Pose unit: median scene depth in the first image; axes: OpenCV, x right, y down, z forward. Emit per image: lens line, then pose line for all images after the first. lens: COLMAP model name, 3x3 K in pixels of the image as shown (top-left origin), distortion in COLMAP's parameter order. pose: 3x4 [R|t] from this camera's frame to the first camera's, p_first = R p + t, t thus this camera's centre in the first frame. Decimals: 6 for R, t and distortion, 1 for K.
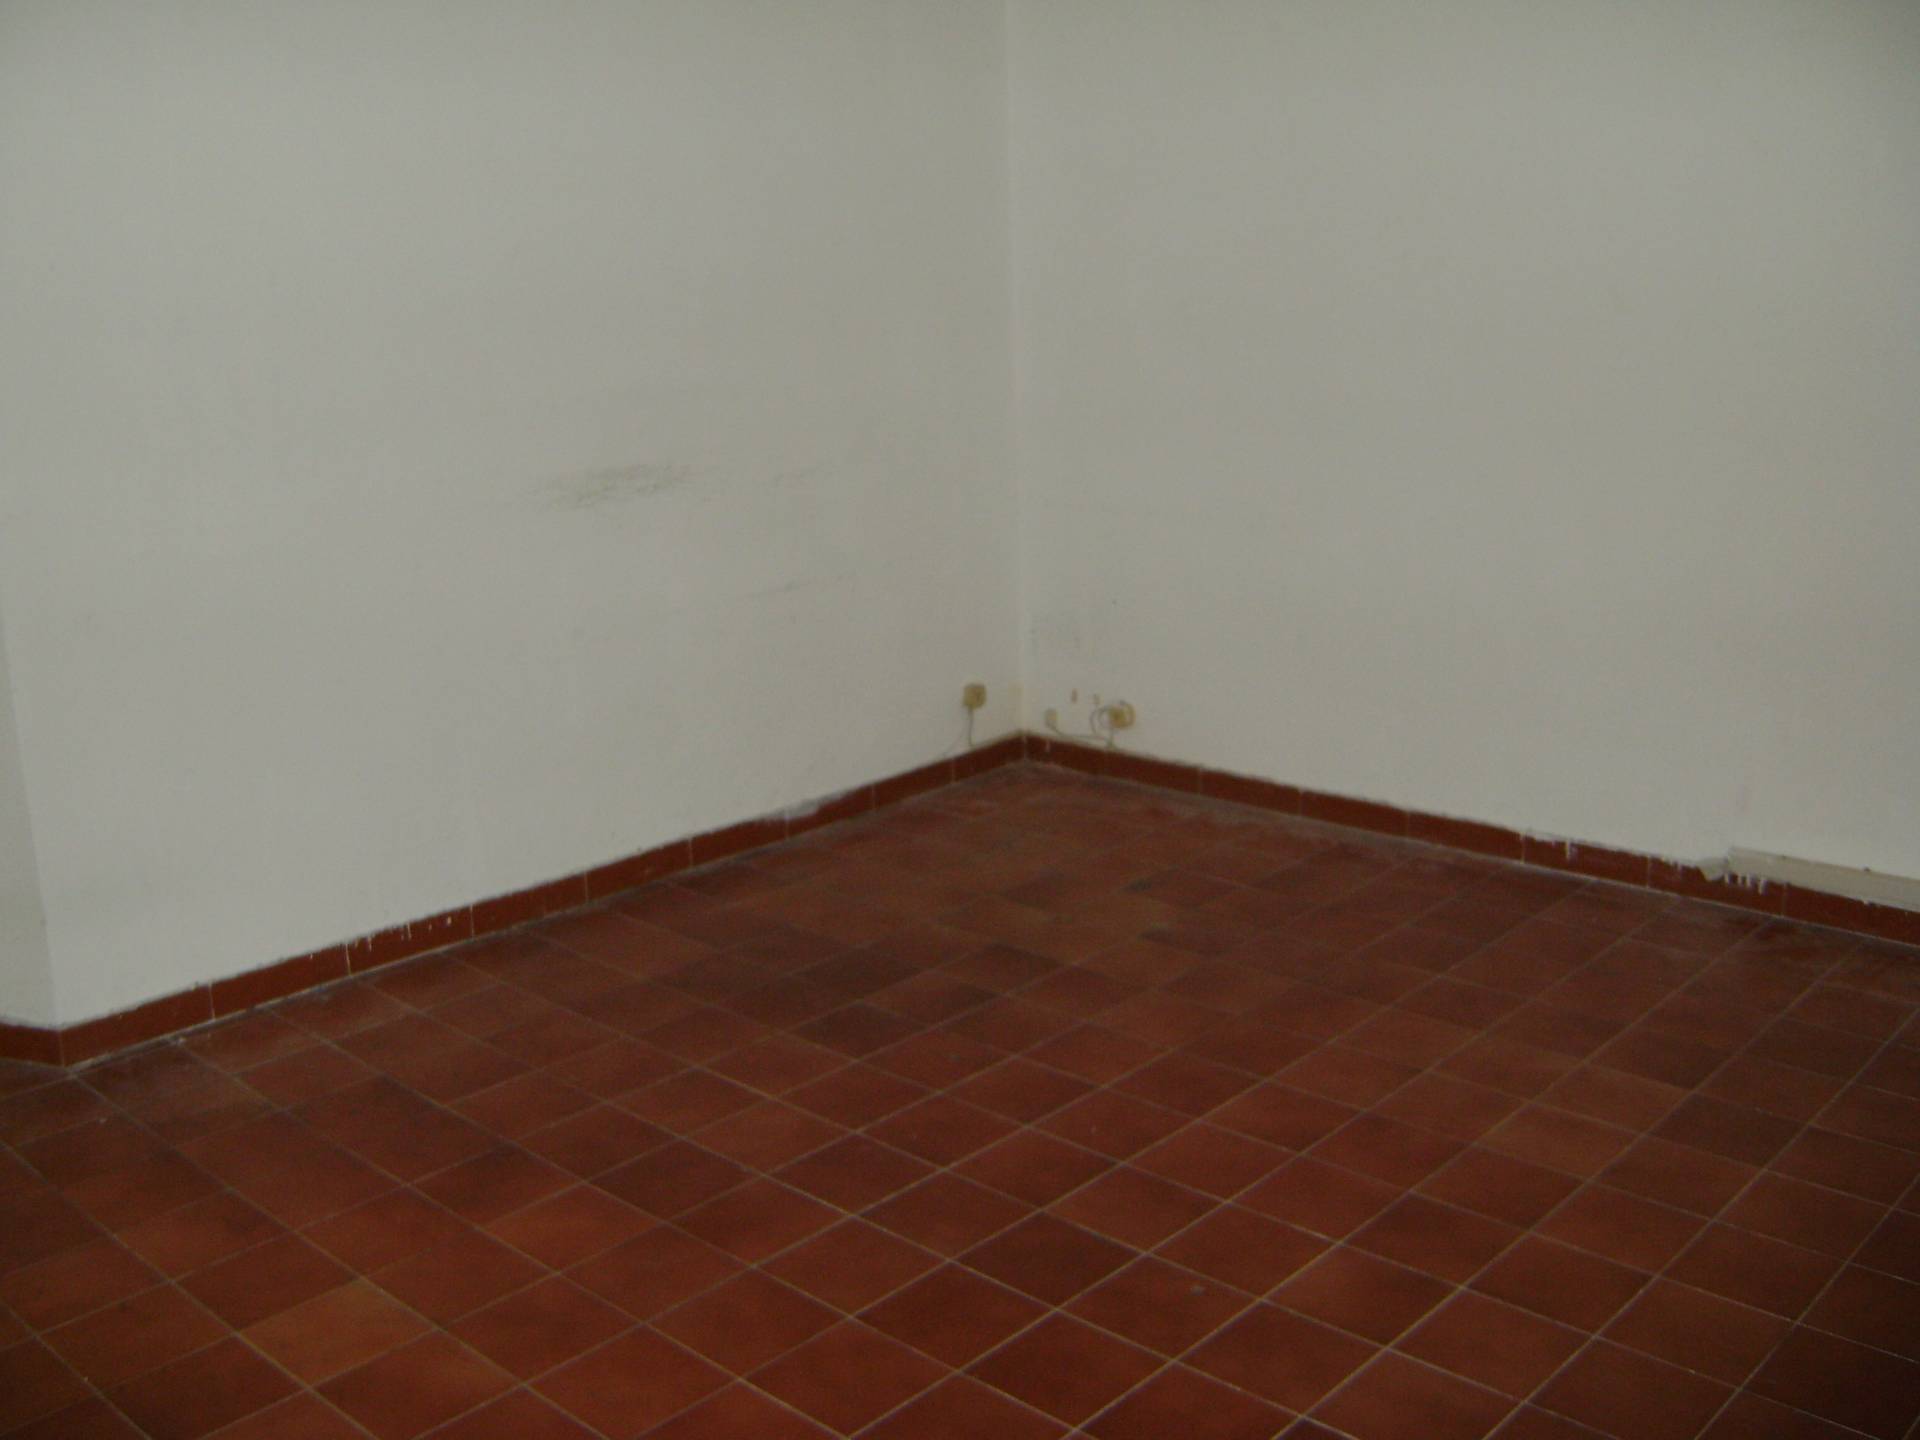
lens RADIAL K [[1982.4, 0, 950.3], [0, 1982.4, 670.9], [0, 0, 1]] dist [-0.135705, 0.026038]
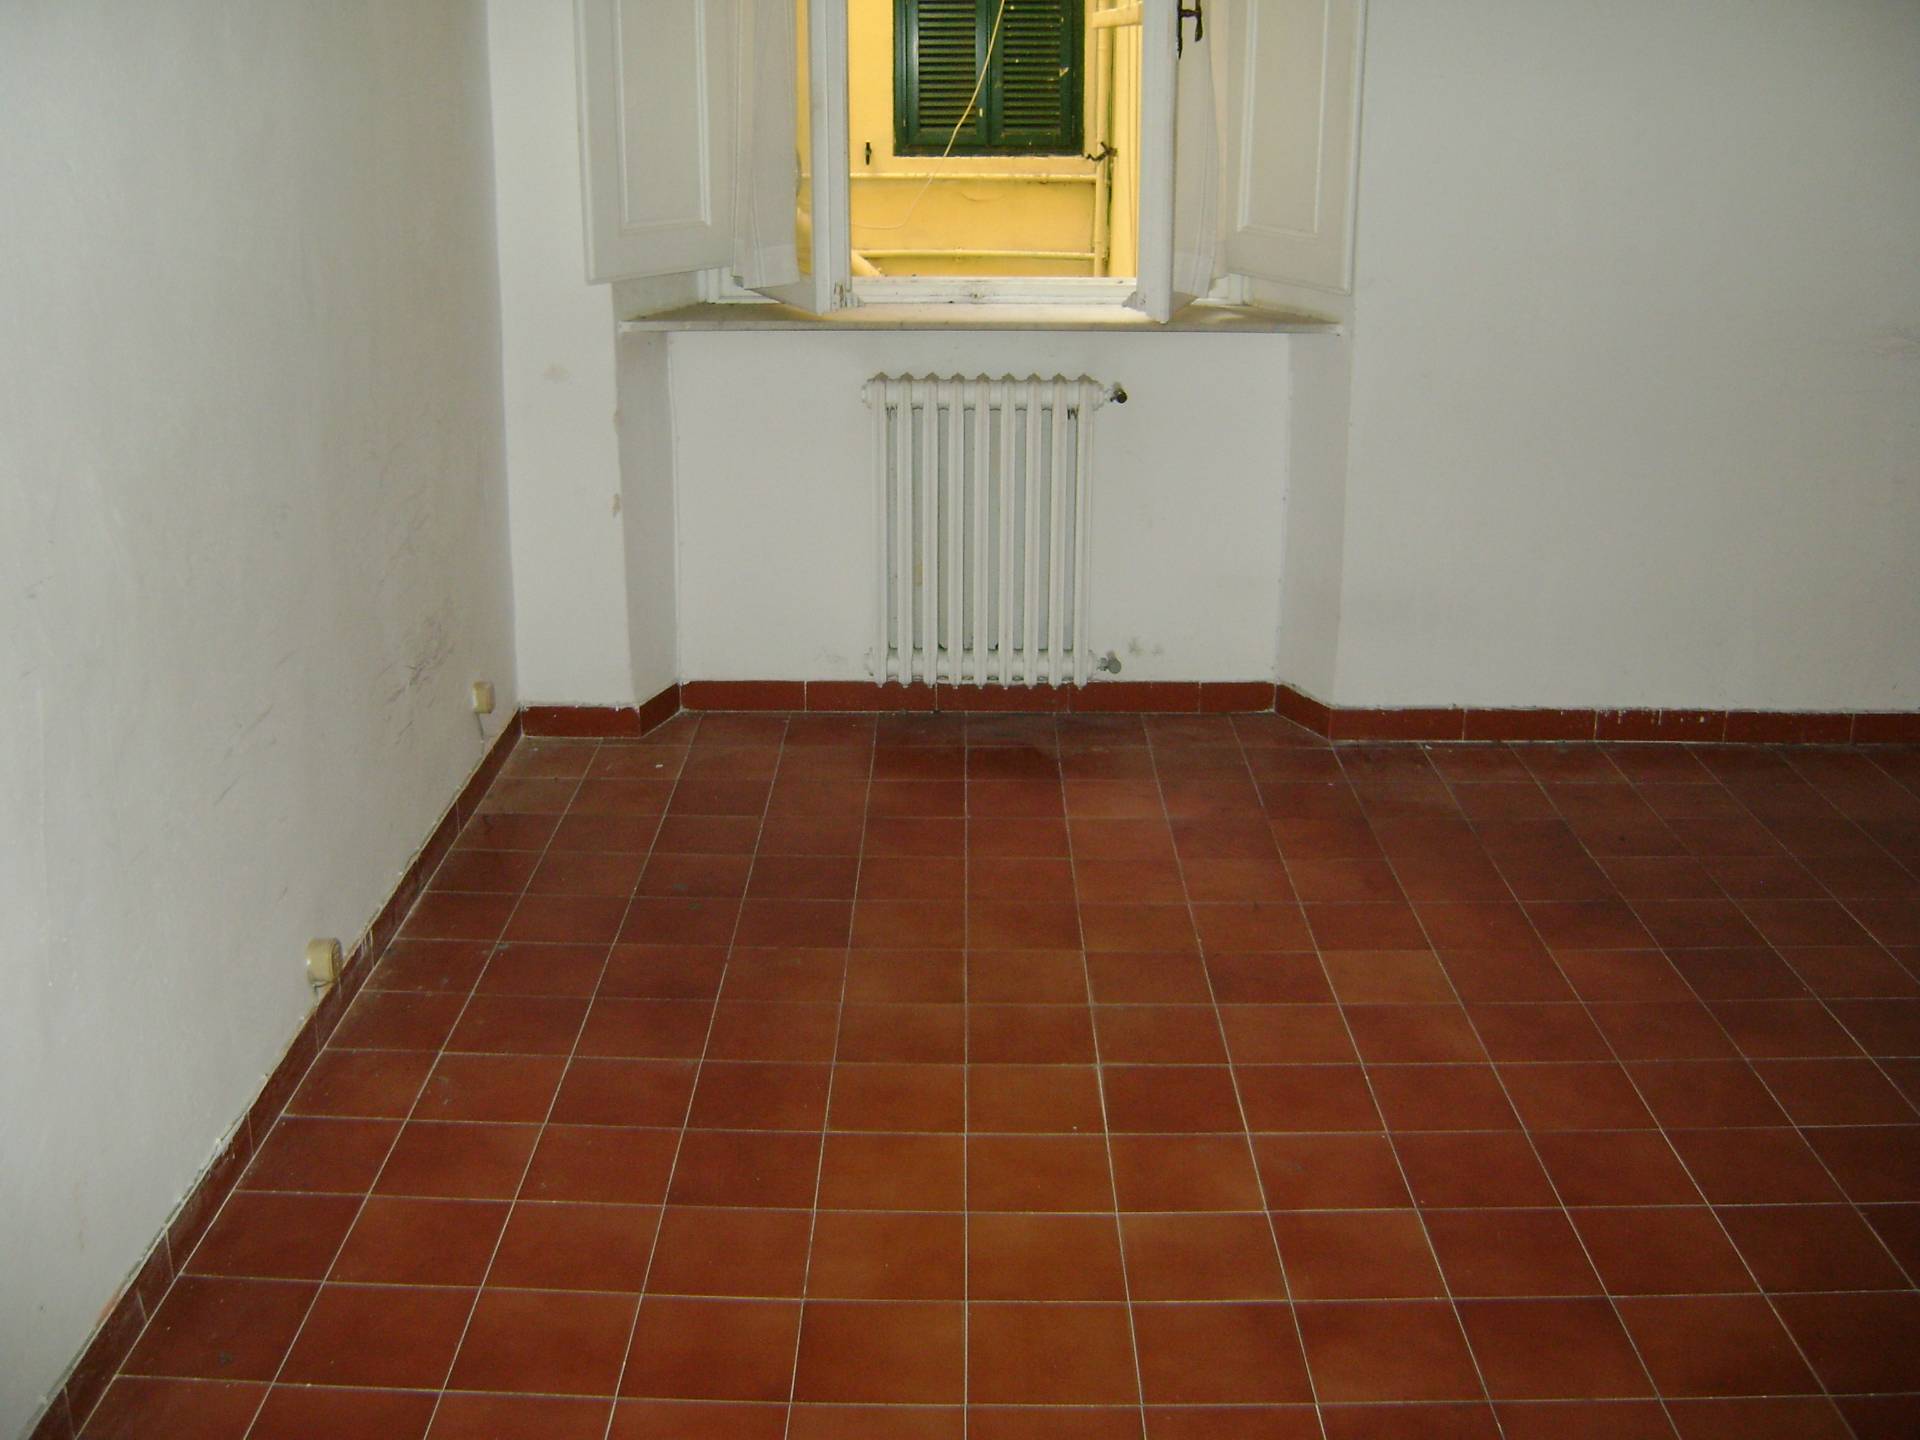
lens RADIAL K [[1982.4, 0, 950.3], [0, 1982.4, 670.9], [0, 0, 1]] dist [-0.135705, 0.026038]
pose [[0.677314, 0.247399, -0.692849, 0.217715], [-0.184877, 0.968778, 0.165195, 0.002153], [0.712086, 0.016202, 0.701905, -0.047058]]
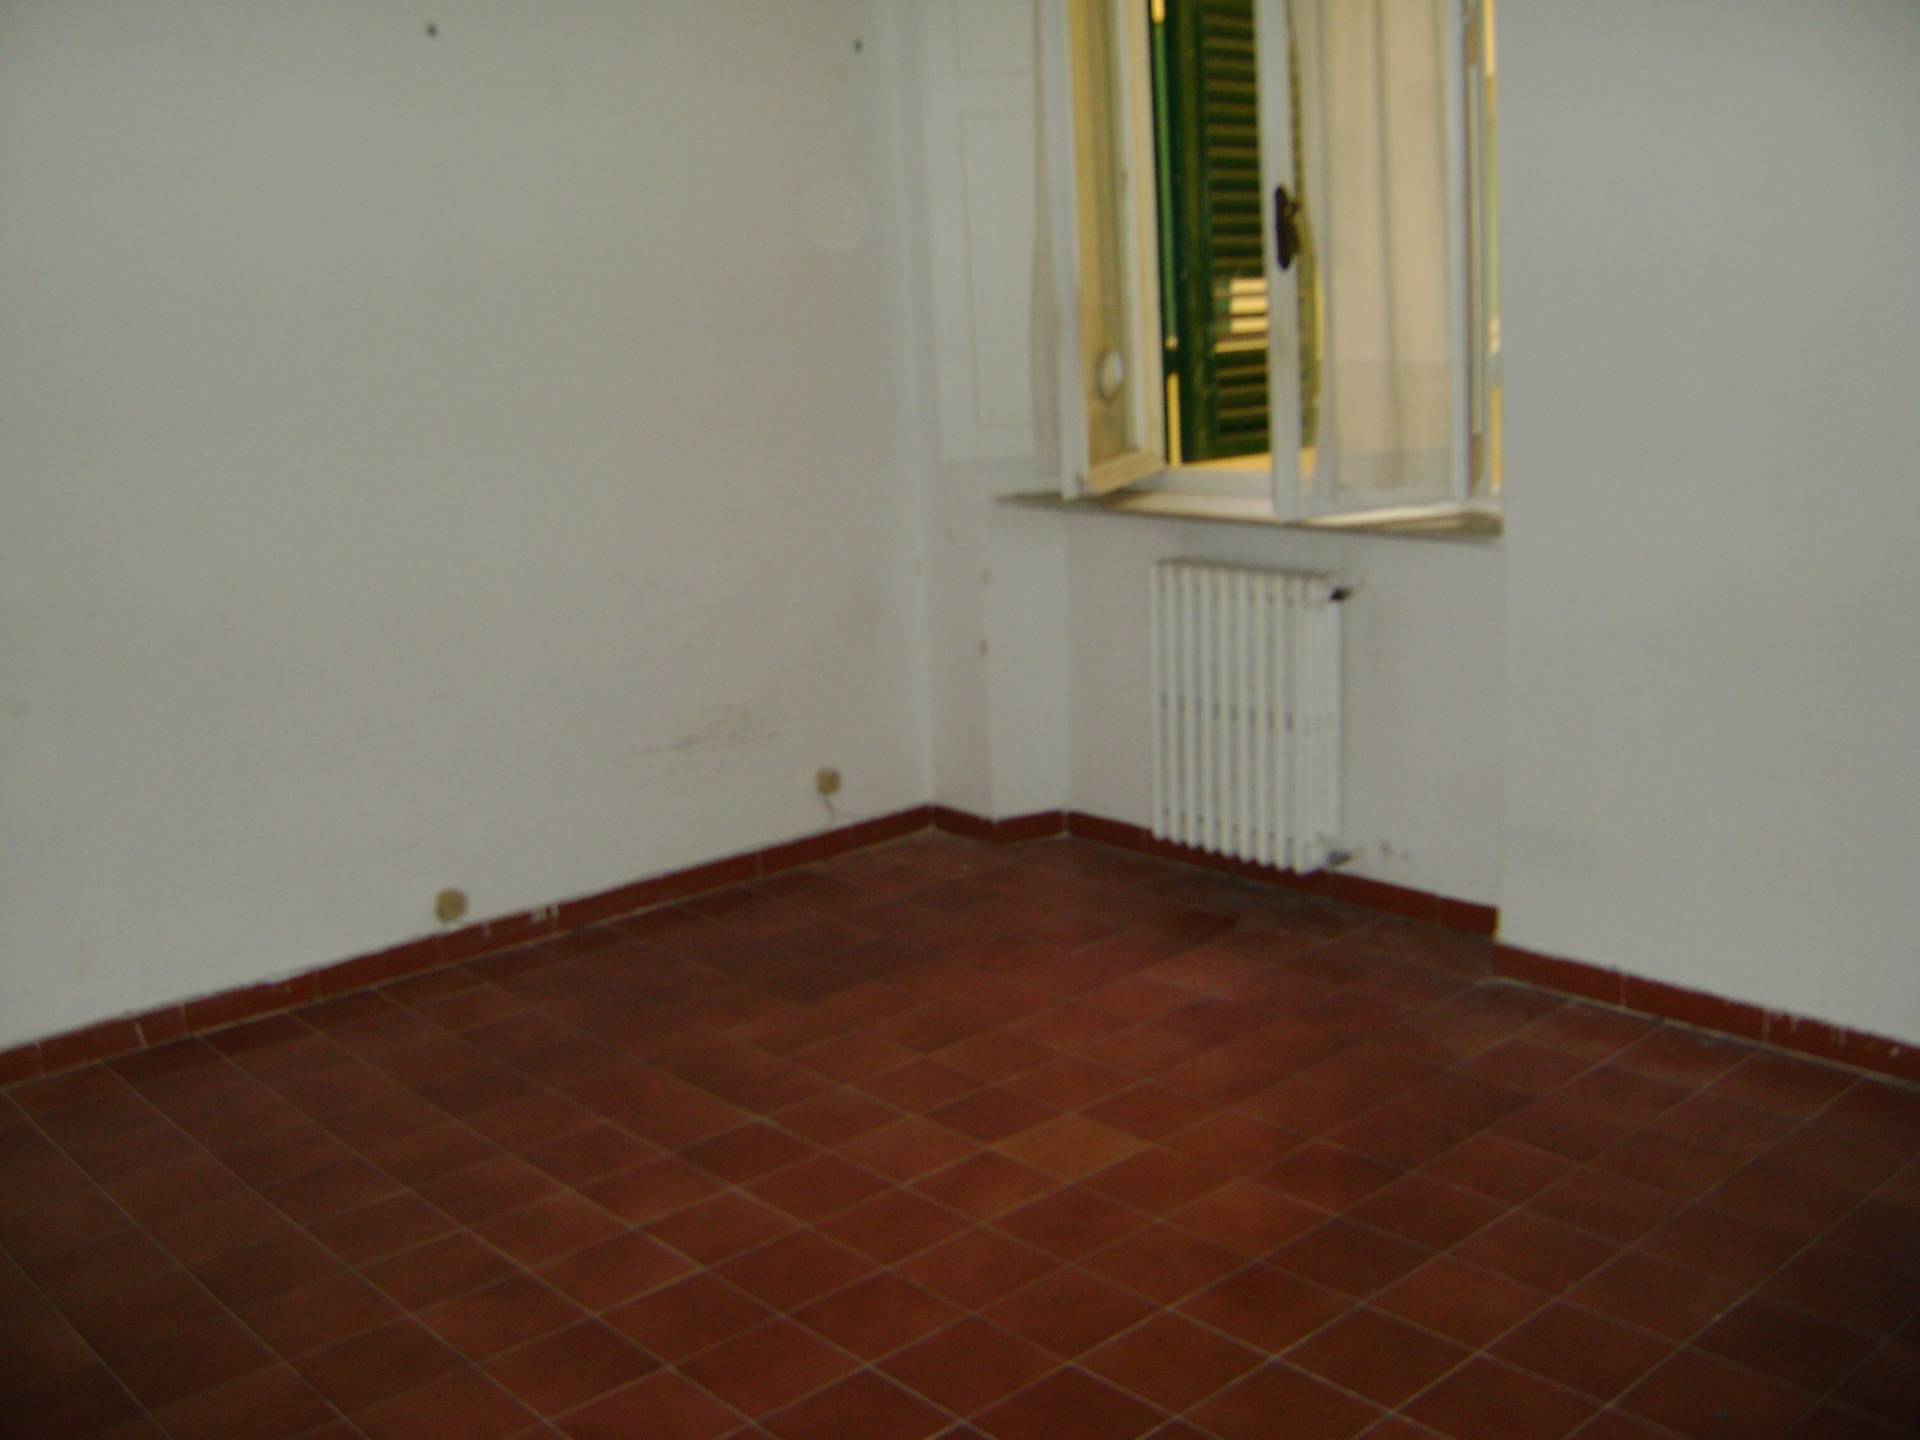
lens RADIAL K [[1982.4, 0, 950.3], [0, 1982.4, 670.9], [0, 0, 1]] dist [-0.135705, 0.026038]
pose [[-0.090021, 0.225712, -0.970026, 0.626430], [-0.173593, 0.955515, 0.238445, -0.180113], [0.980694, 0.189855, -0.046835, 0.664539]]
